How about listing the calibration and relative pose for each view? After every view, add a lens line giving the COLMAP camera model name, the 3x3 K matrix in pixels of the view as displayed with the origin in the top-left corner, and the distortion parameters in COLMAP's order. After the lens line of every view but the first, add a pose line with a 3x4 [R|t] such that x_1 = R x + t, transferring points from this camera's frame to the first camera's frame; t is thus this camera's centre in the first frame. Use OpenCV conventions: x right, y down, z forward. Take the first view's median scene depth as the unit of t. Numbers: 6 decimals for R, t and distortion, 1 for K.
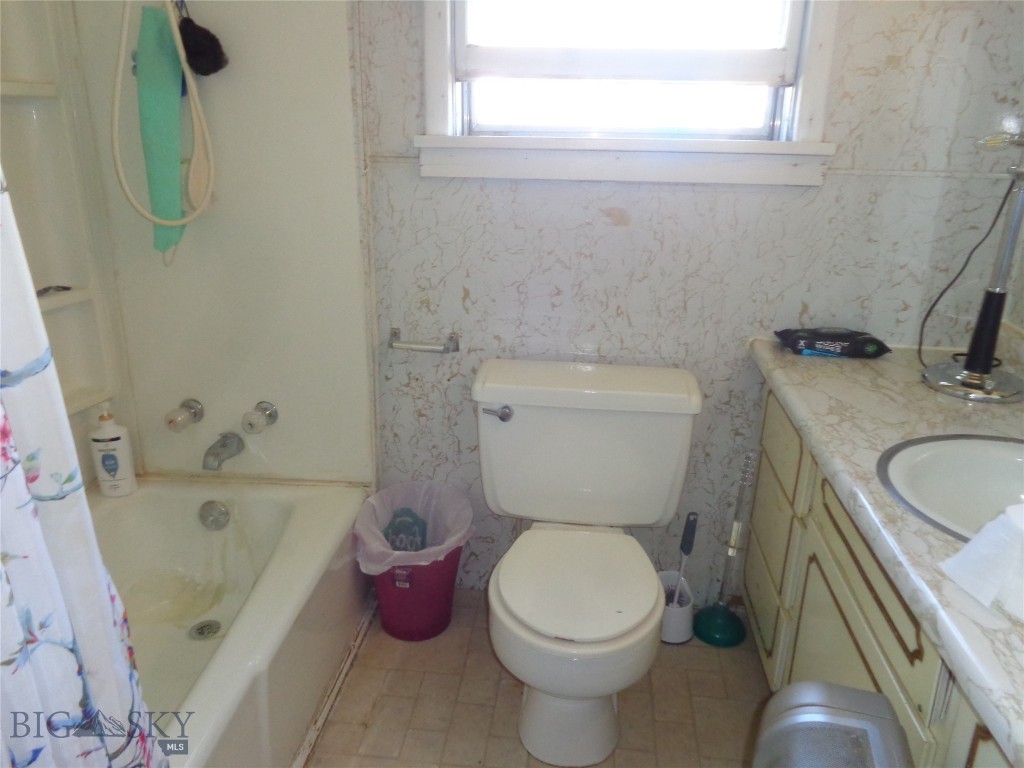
lens RADIAL K [[767.5, 0, 511.0], [0, 767.5, 386.2], [0, 0, 1]] dist [0.002914, 0.002449]
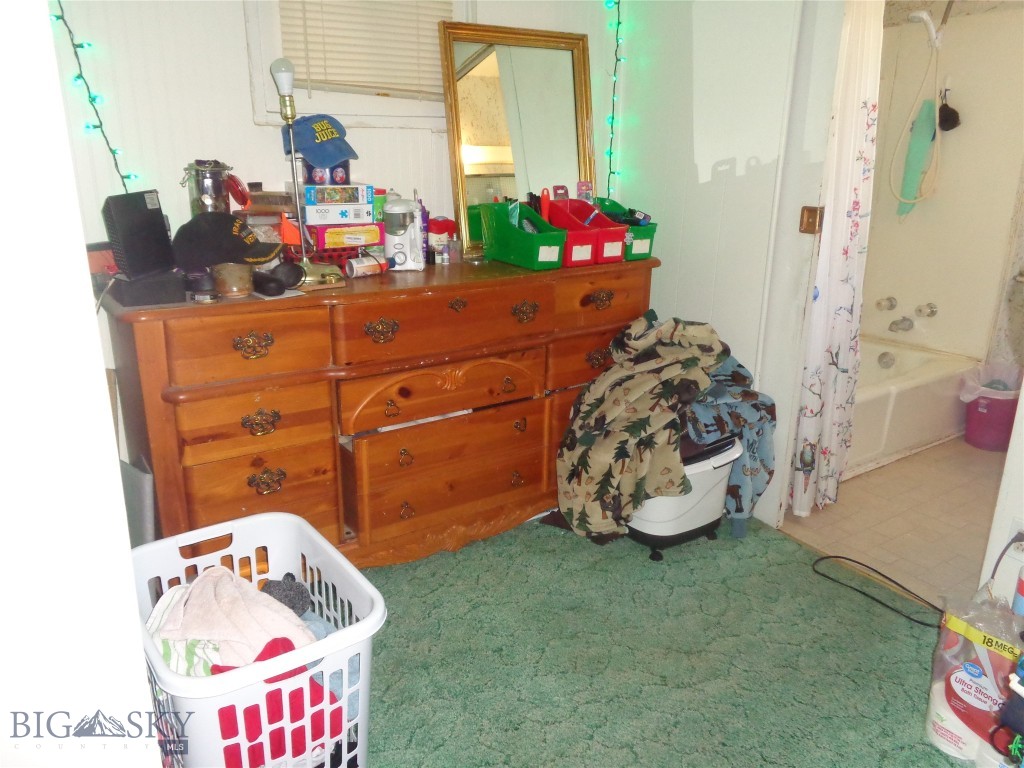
lens RADIAL K [[767.5, 0, 509.7], [0, 767.5, 381.7], [0, 0, 1]] dist [0.002914, 0.002449]
pose [[0.638296, 0.217557, -0.738409, 0.466808], [-0.250172, 0.965790, 0.068297, 0.352749], [0.728006, 0.141135, 0.670886, -1.015712]]
